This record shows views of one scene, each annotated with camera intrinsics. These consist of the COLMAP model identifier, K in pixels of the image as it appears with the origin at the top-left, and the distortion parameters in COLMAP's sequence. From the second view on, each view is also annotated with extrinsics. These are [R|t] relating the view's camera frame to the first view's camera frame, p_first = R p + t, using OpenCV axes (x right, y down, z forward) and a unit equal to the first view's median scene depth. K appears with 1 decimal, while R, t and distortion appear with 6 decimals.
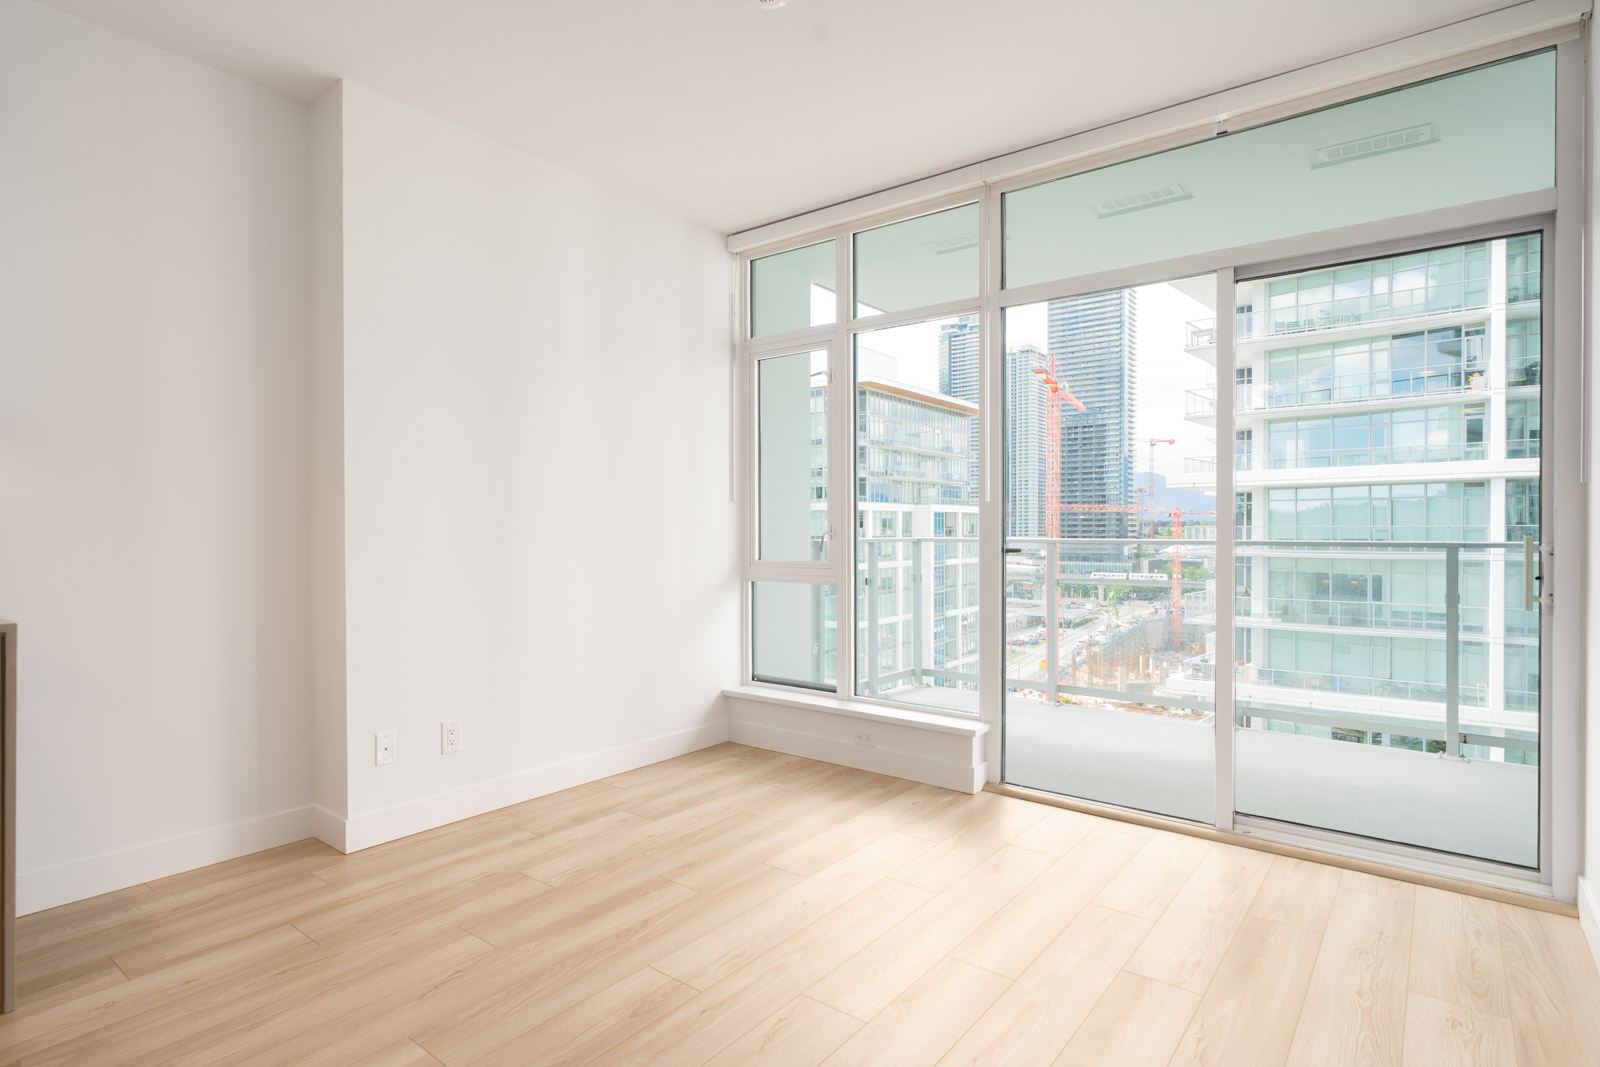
lens RADIAL K [[837.0, 0, 819.4], [0, 837.0, 529.6], [0, 0, 1]] dist [0.002358, -0.000414]
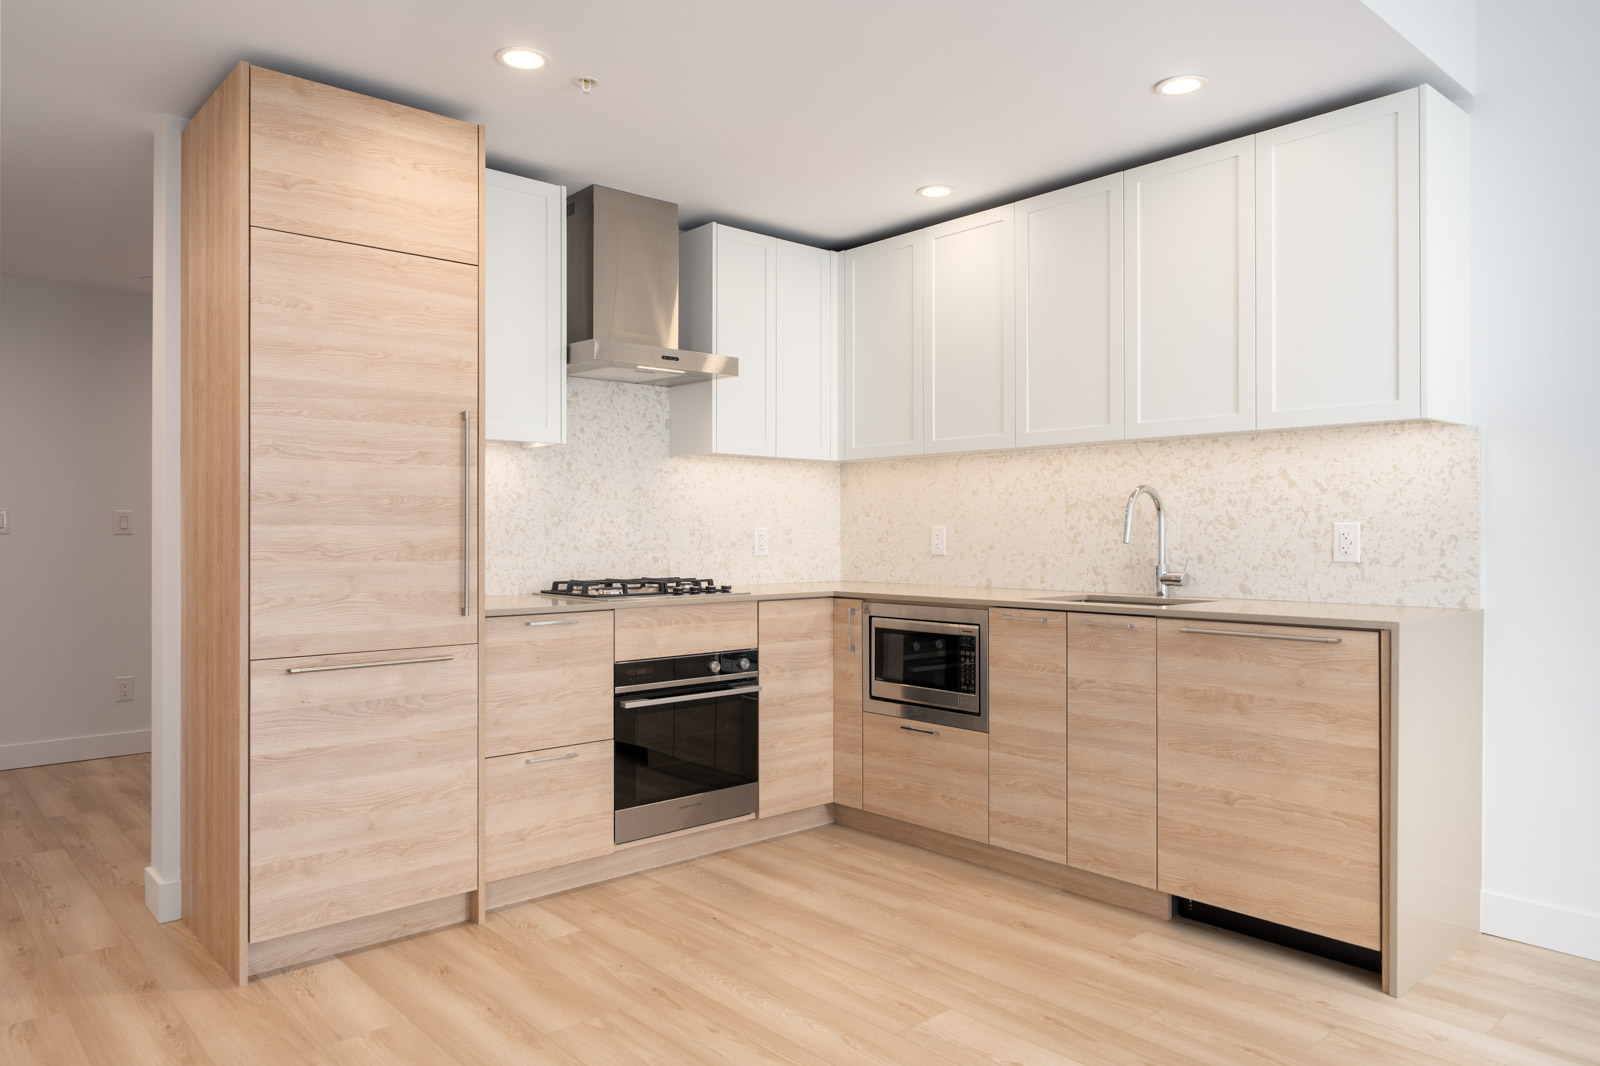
lens RADIAL K [[1087.4, 0, 810.6], [0, 1087.4, 524.9], [0, 0, 1]] dist [-0.003683, 0.007490]
pose [[-0.207922, -0.004239, -0.978136, 0.221351], [-0.000103, 0.999991, -0.004312, -0.000930], [0.978145, -0.000796, -0.207921, 0.255239]]
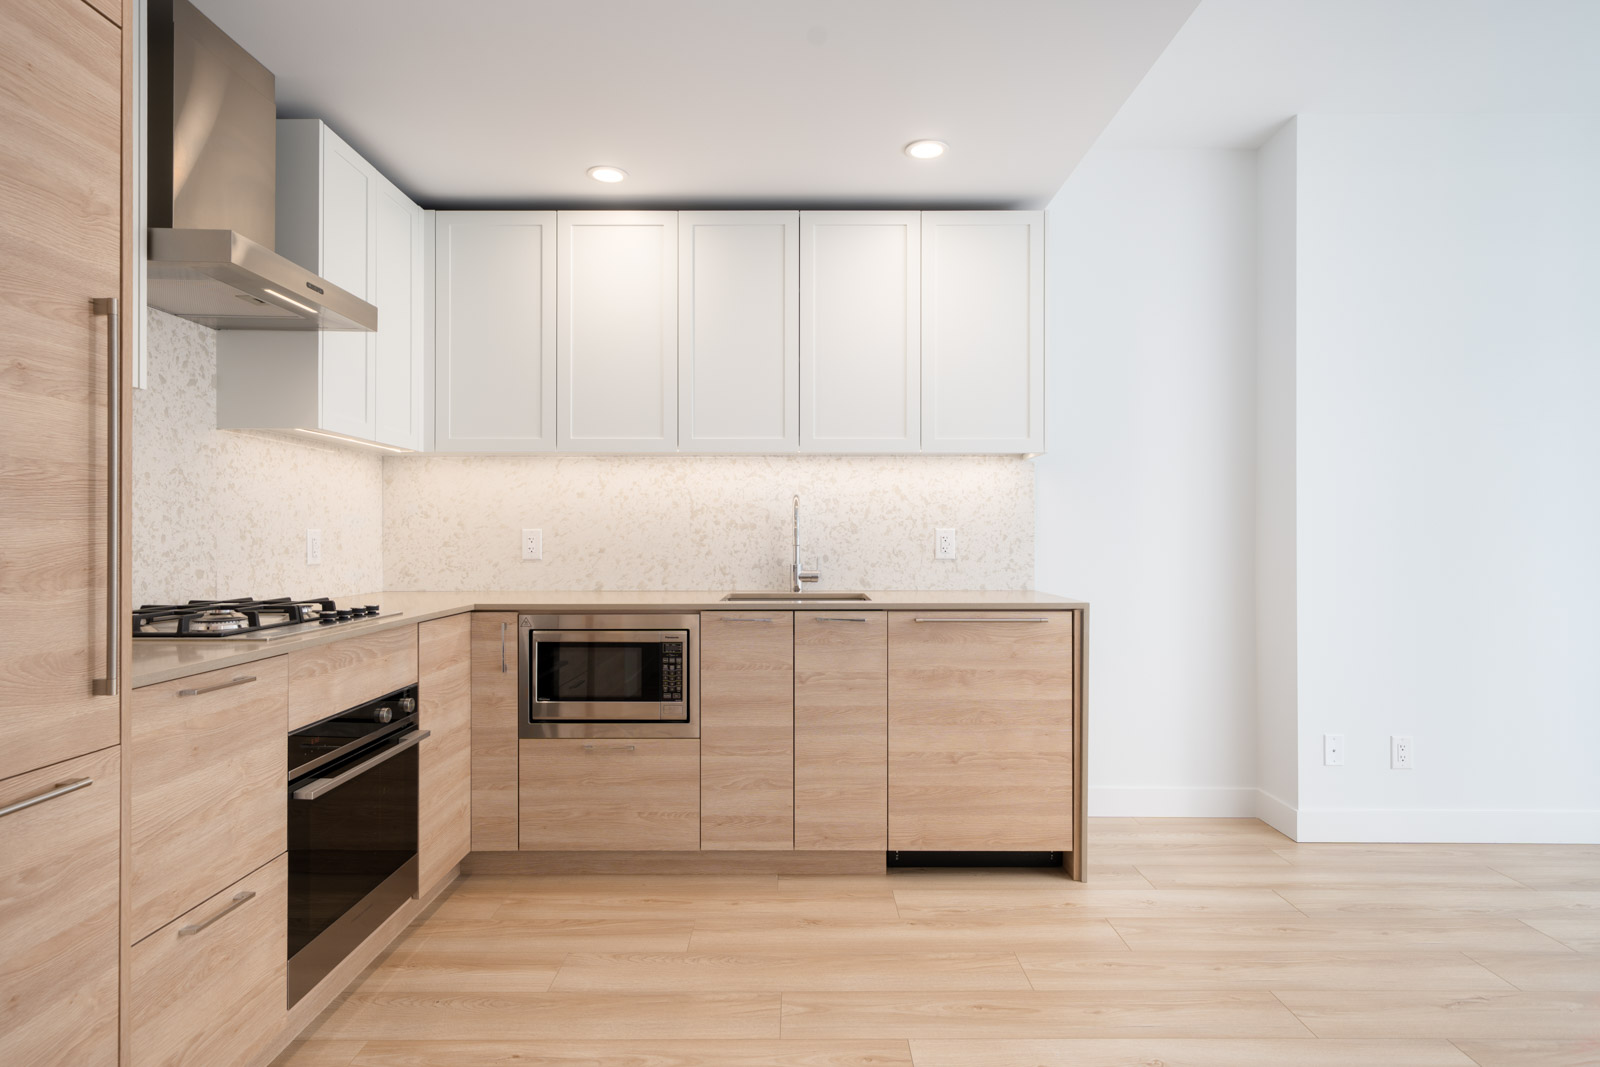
lens RADIAL K [[837.0, 0, 798.9], [0, 837.0, 532.5], [0, 0, 1]] dist [0.002358, -0.000414]
pose [[0.596427, -0.001261, -0.802666, -0.058057], [-0.003259, 0.999987, -0.003992, 0.001002], [0.802660, 0.004997, 0.596415, -0.091847]]
